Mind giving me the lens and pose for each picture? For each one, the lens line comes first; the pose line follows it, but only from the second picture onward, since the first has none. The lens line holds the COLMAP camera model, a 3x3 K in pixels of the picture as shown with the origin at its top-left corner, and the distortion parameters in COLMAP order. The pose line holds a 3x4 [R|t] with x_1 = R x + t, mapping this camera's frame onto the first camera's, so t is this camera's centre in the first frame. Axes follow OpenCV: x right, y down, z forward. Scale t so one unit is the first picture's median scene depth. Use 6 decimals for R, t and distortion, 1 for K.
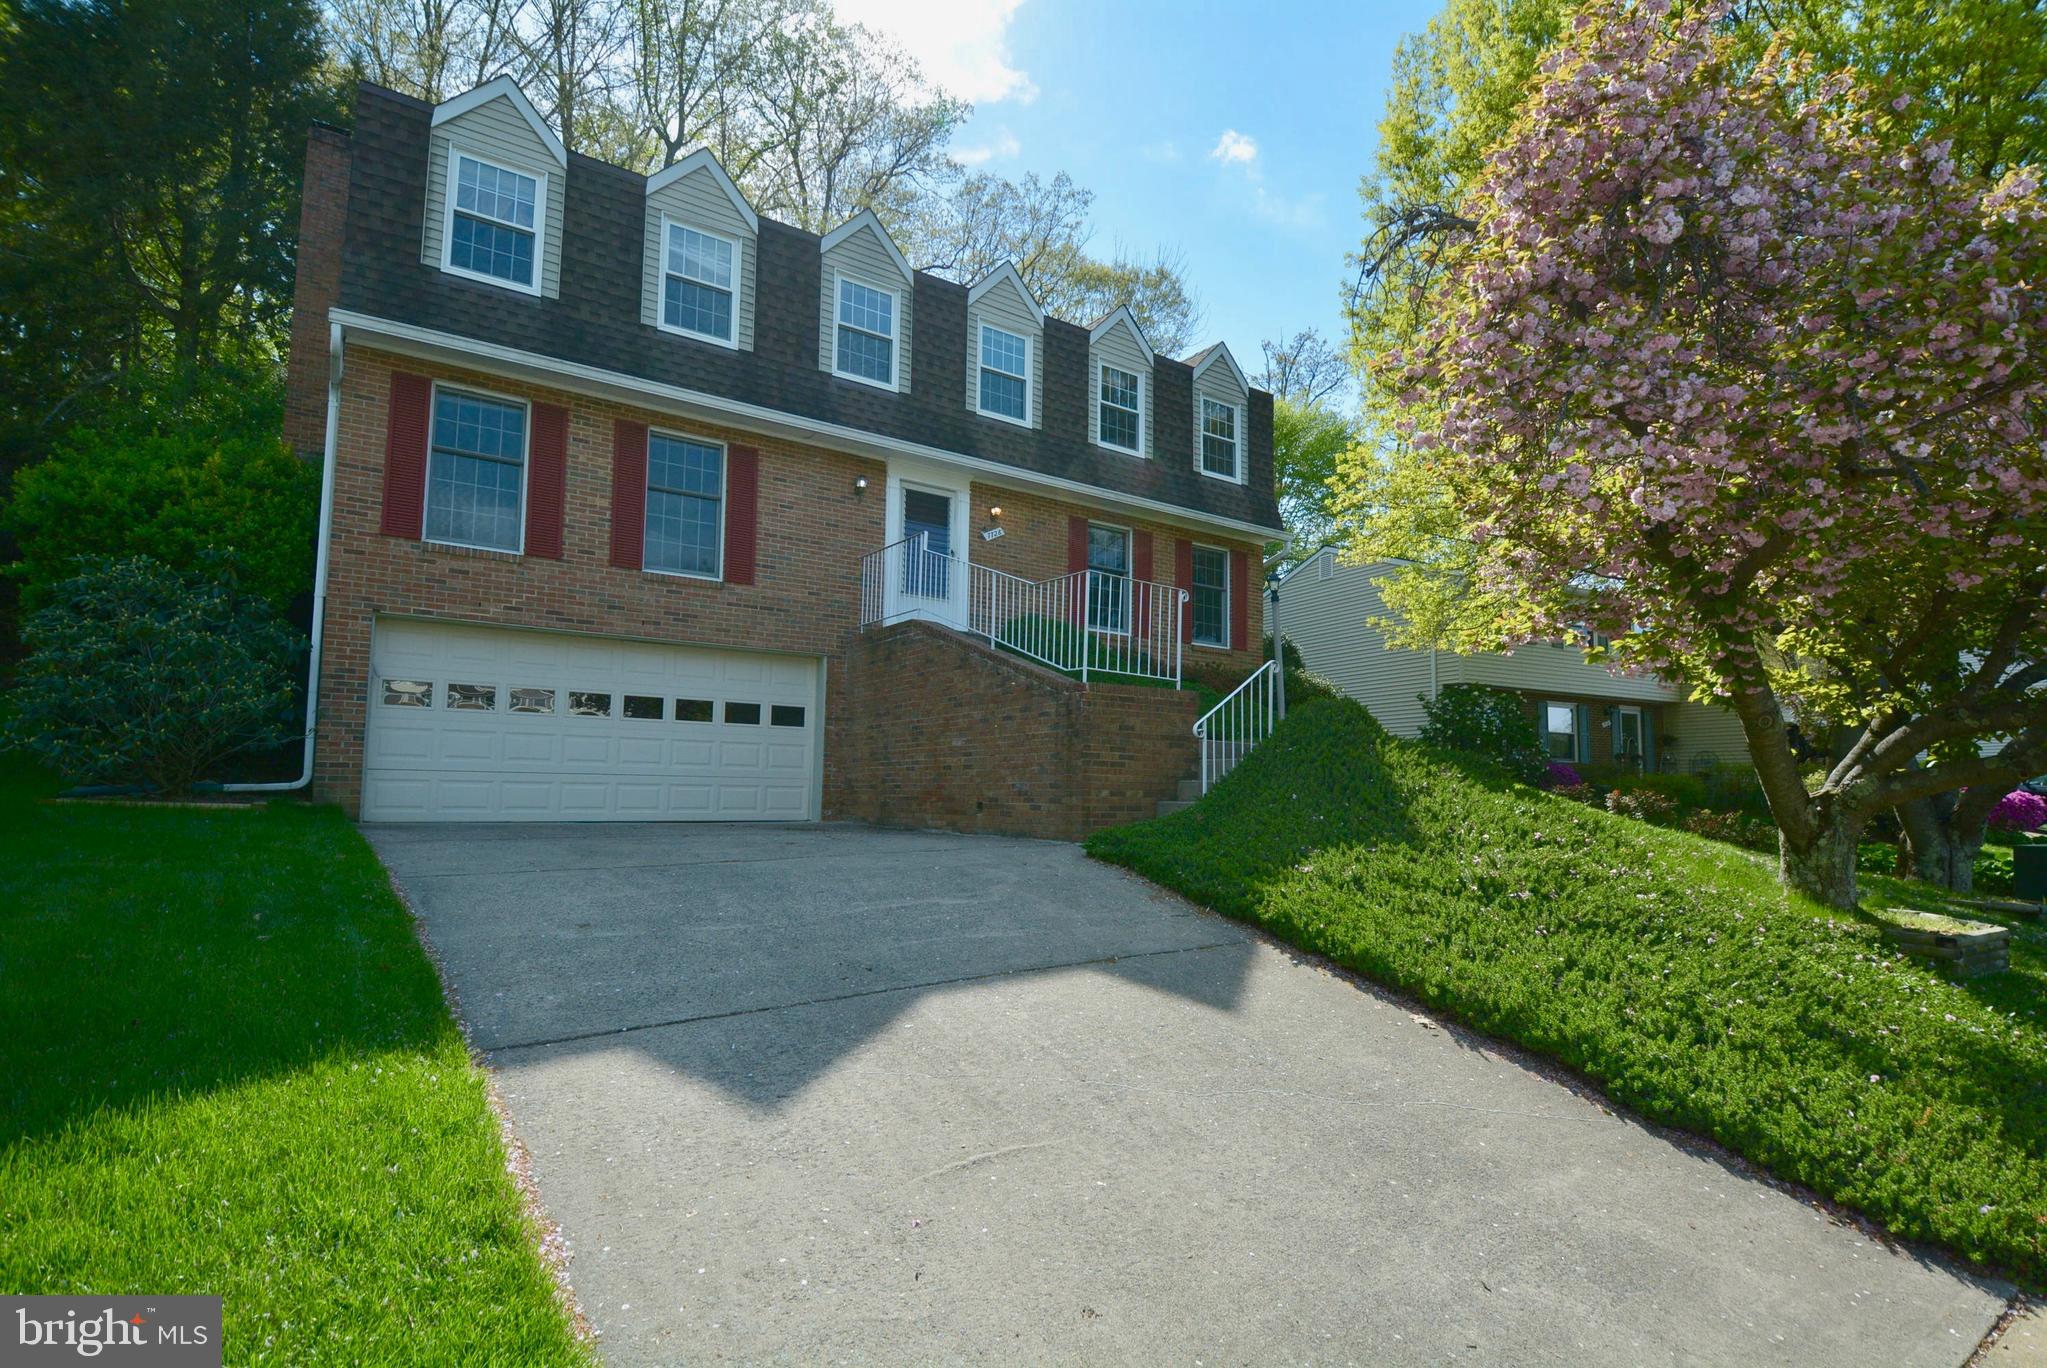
lens RADIAL K [[1047.1, 0, 1065.3], [0, 1047.1, 711.8], [0, 0, 1]] dist [0.014602, -0.023373]
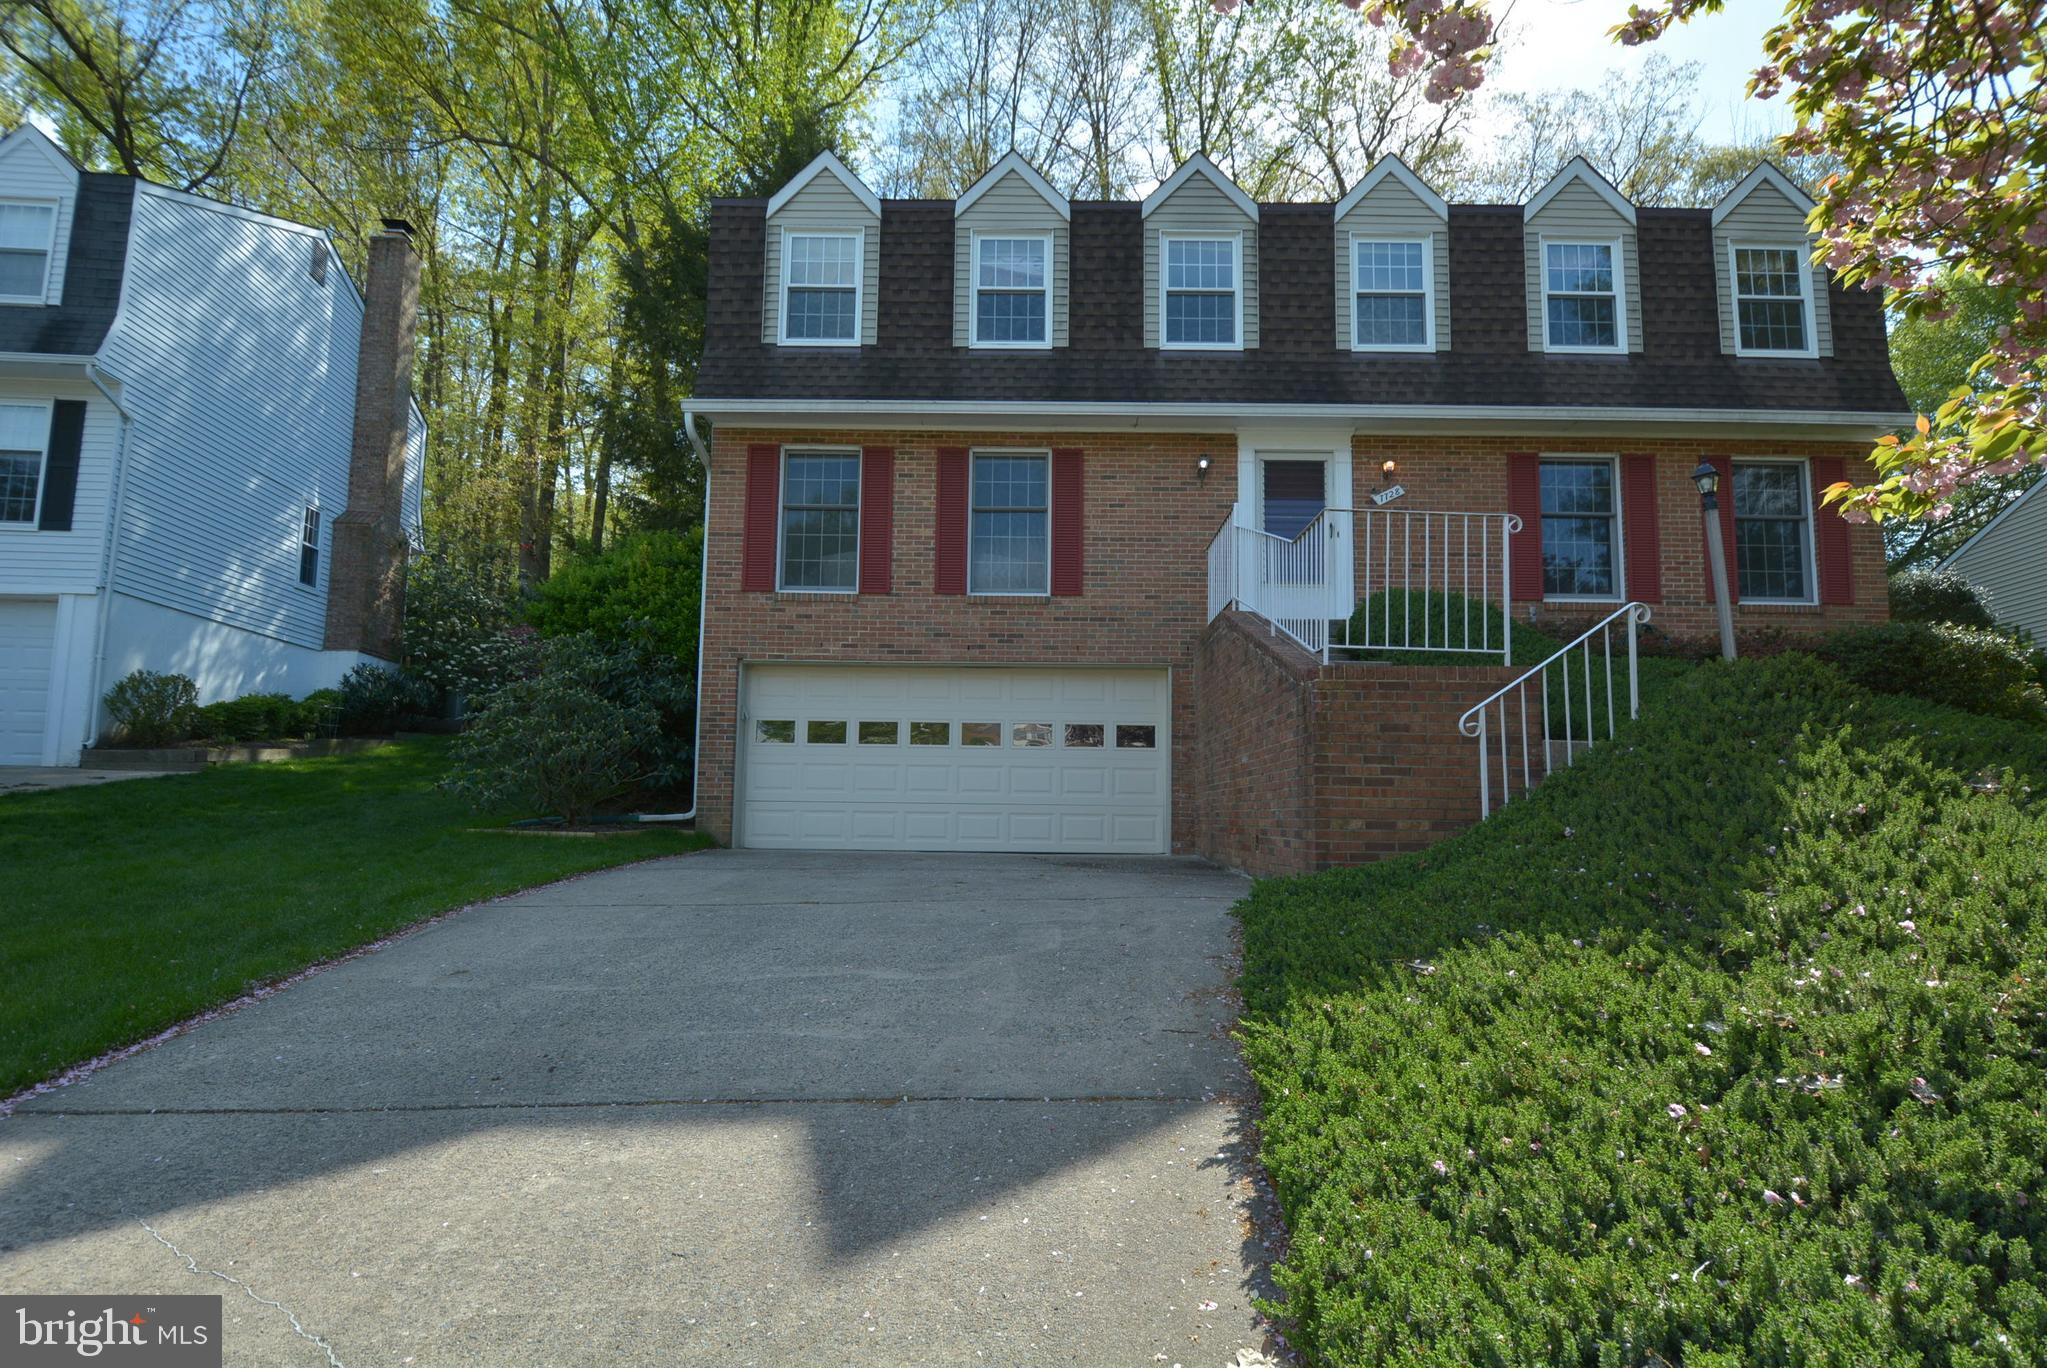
lens RADIAL K [[1047.1, 0, 1038.3], [0, 1047.1, 709.7], [0, 0, 1]] dist [0.014602, -0.023373]
pose [[0.801103, -0.063111, -0.595190, 0.211855], [0.046676, 0.997984, -0.042996, 0.016546], [0.596704, 0.006663, 0.802434, 0.240260]]
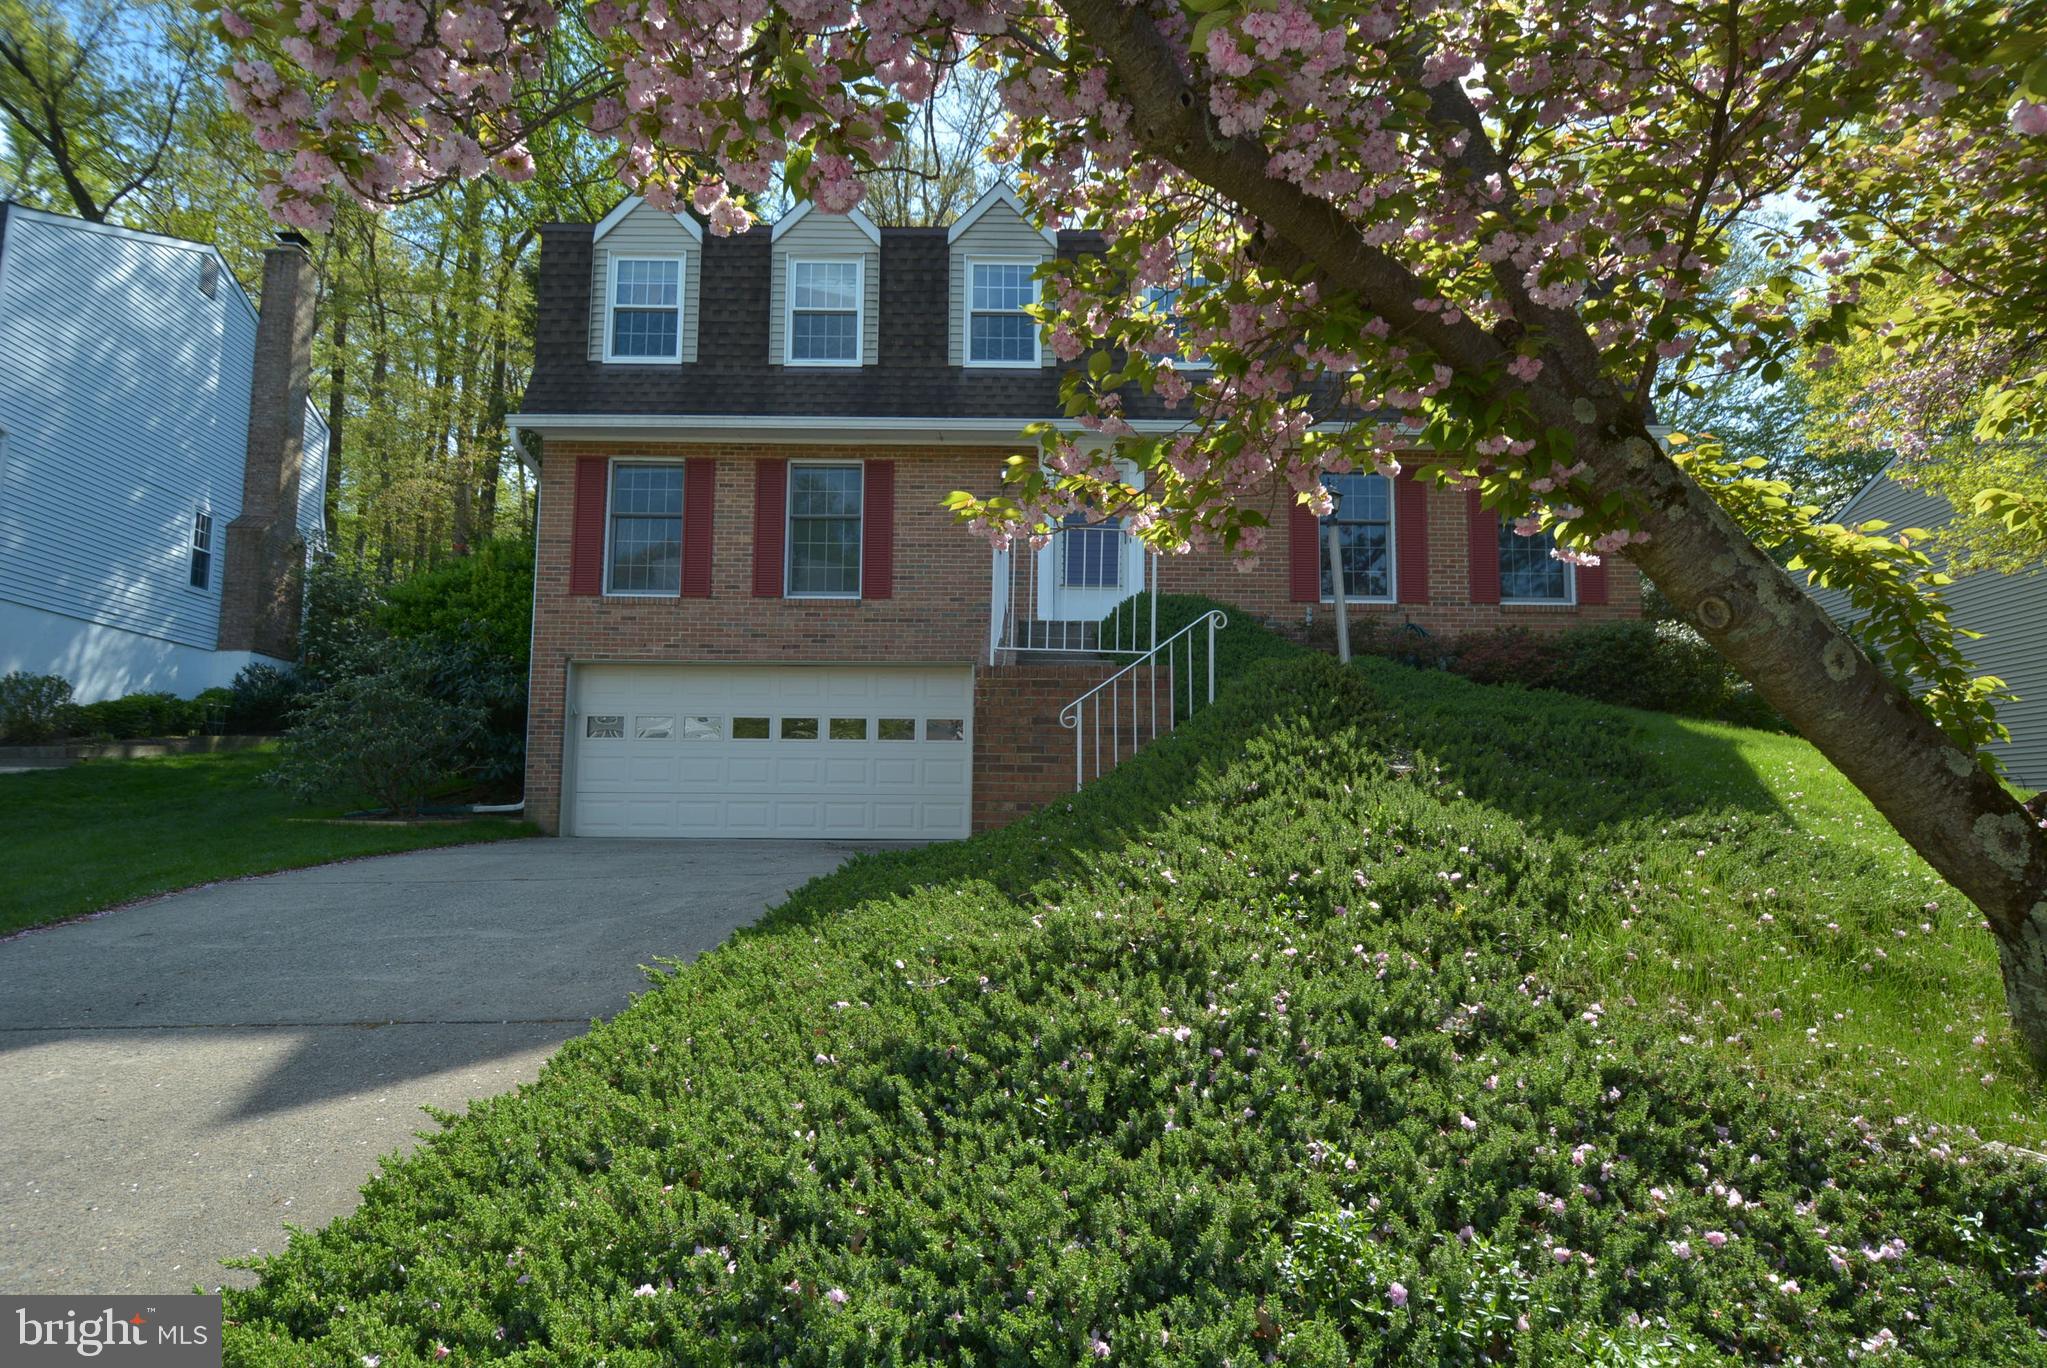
lens RADIAL K [[1047.1, 0, 1042.4], [0, 1047.1, 713.2], [0, 0, 1]] dist [0.014602, -0.023373]
pose [[0.809050, -0.061833, -0.584478, 0.383849], [0.051864, 0.998082, -0.033798, 0.026856], [0.585447, -0.002969, 0.810705, 0.286727]]
